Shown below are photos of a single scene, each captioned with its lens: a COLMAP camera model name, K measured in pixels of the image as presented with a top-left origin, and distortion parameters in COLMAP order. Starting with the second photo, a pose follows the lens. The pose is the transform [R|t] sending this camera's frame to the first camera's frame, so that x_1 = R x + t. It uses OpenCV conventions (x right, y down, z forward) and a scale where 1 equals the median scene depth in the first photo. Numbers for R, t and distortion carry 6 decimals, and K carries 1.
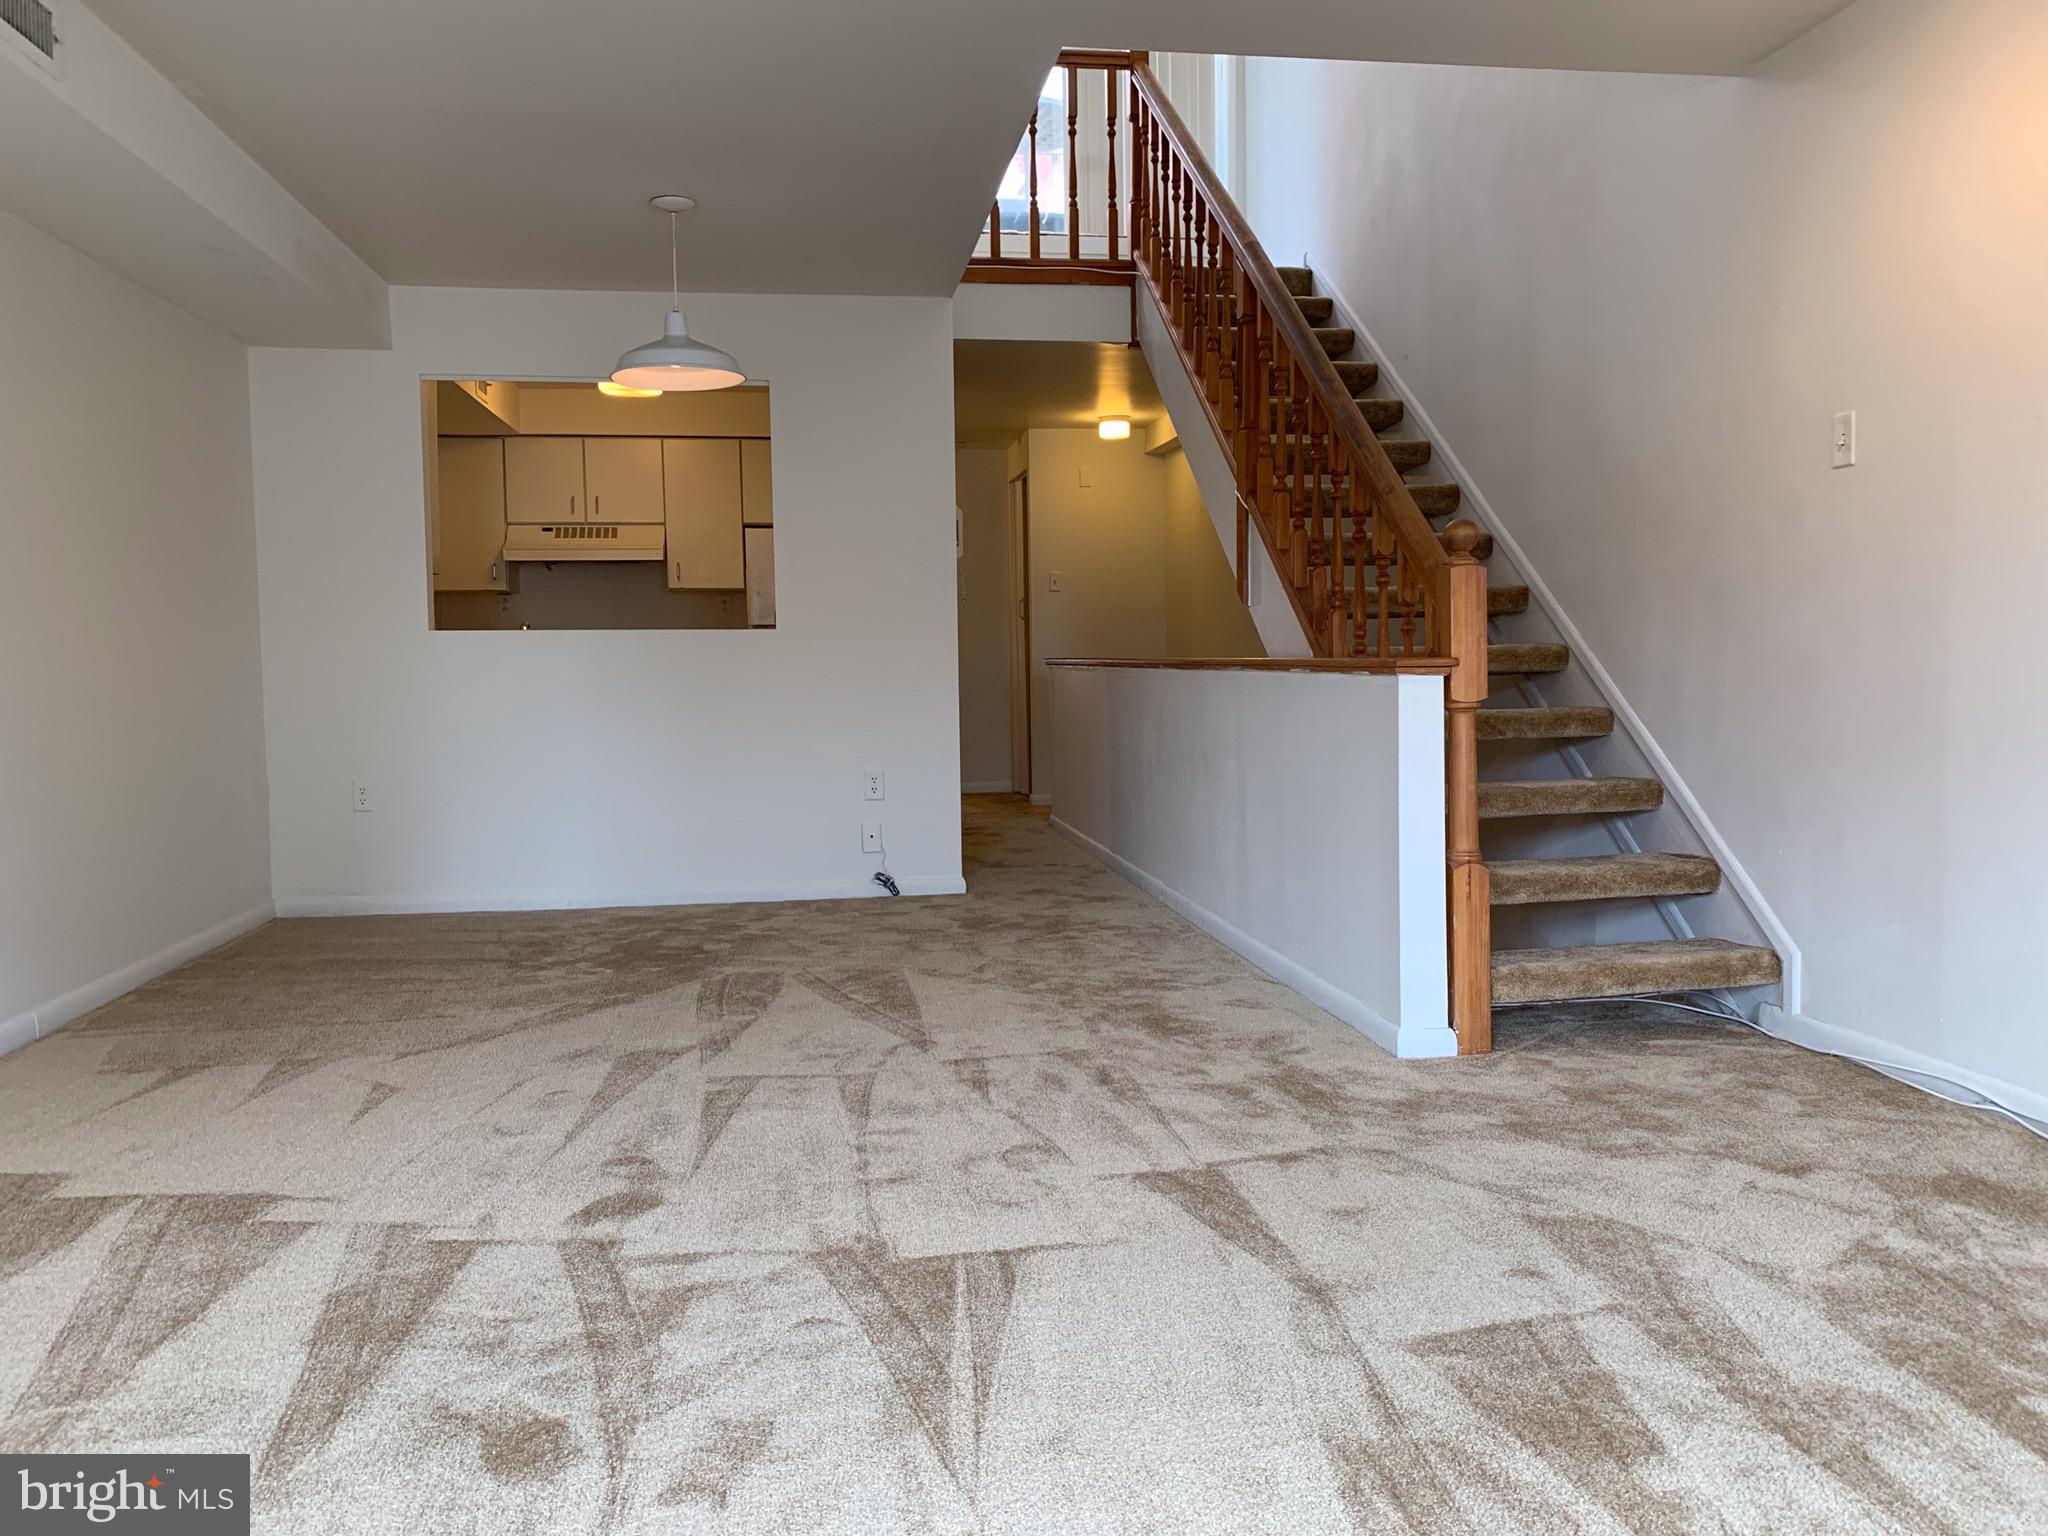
lens RADIAL K [[1616.4, 0, 1004.0], [0, 1616.4, 757.4], [0, 0, 1]] dist [0.087059, -0.116726]
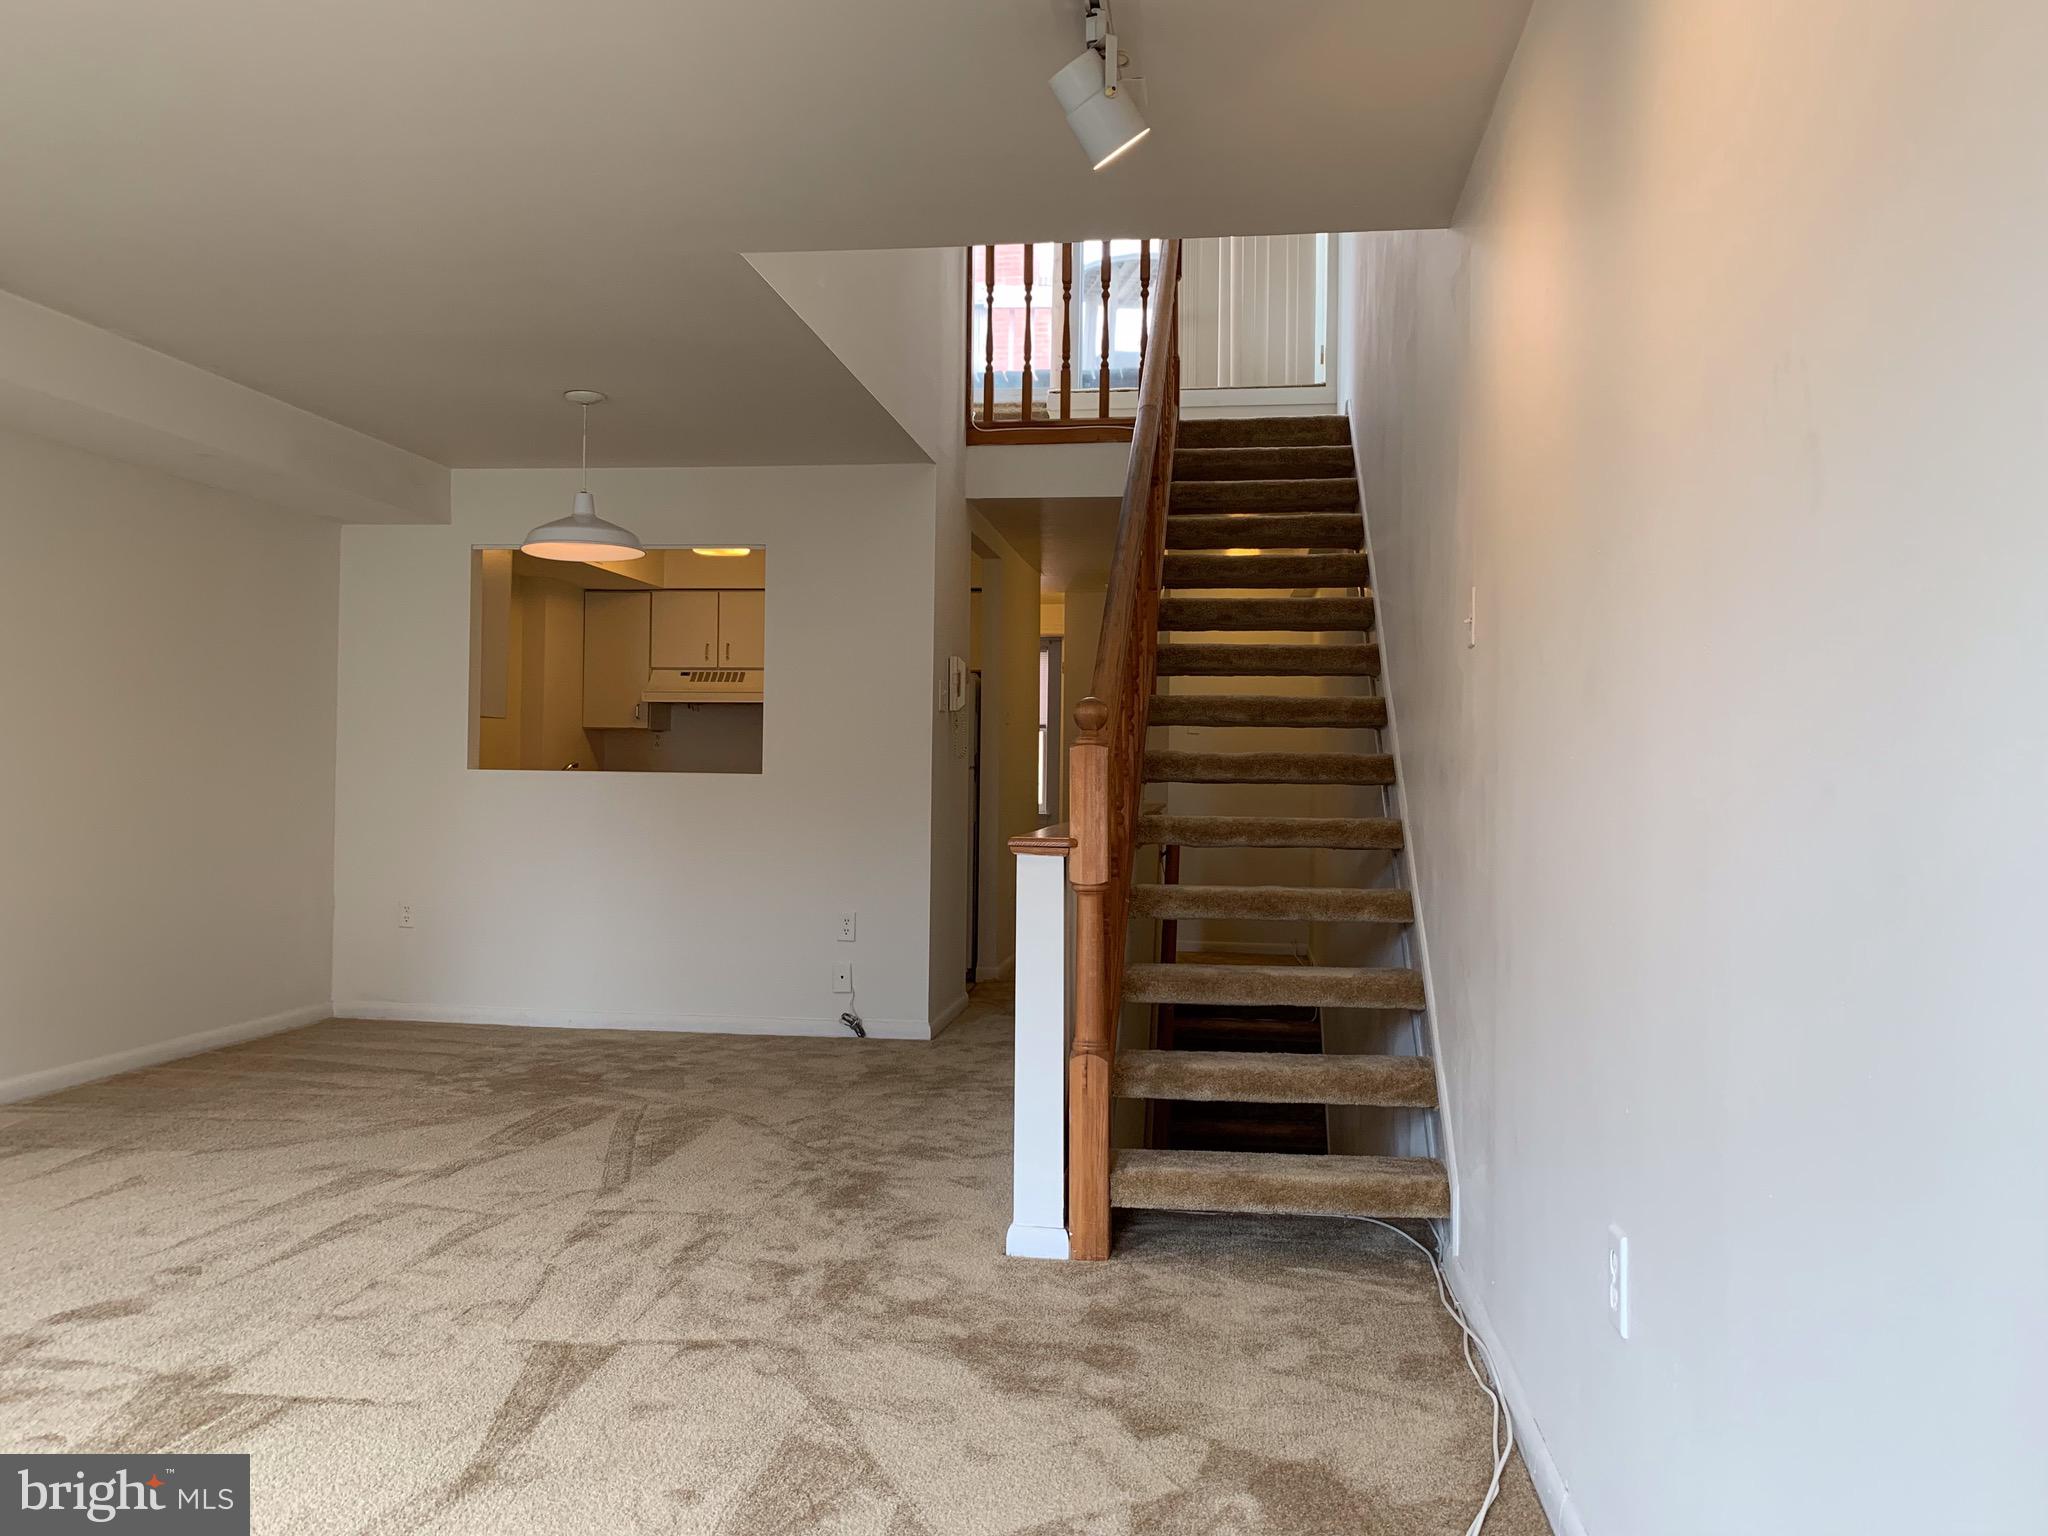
lens RADIAL K [[1616.4, 0, 1004.0], [0, 1616.4, 757.4], [0, 0, 1]] dist [0.087059, -0.116726]
pose [[0.948855, 0.021714, -0.314965, 0.560770], [-0.044413, 0.996892, -0.065071, -0.046494], [0.312573, 0.075731, 0.946870, 0.075740]]
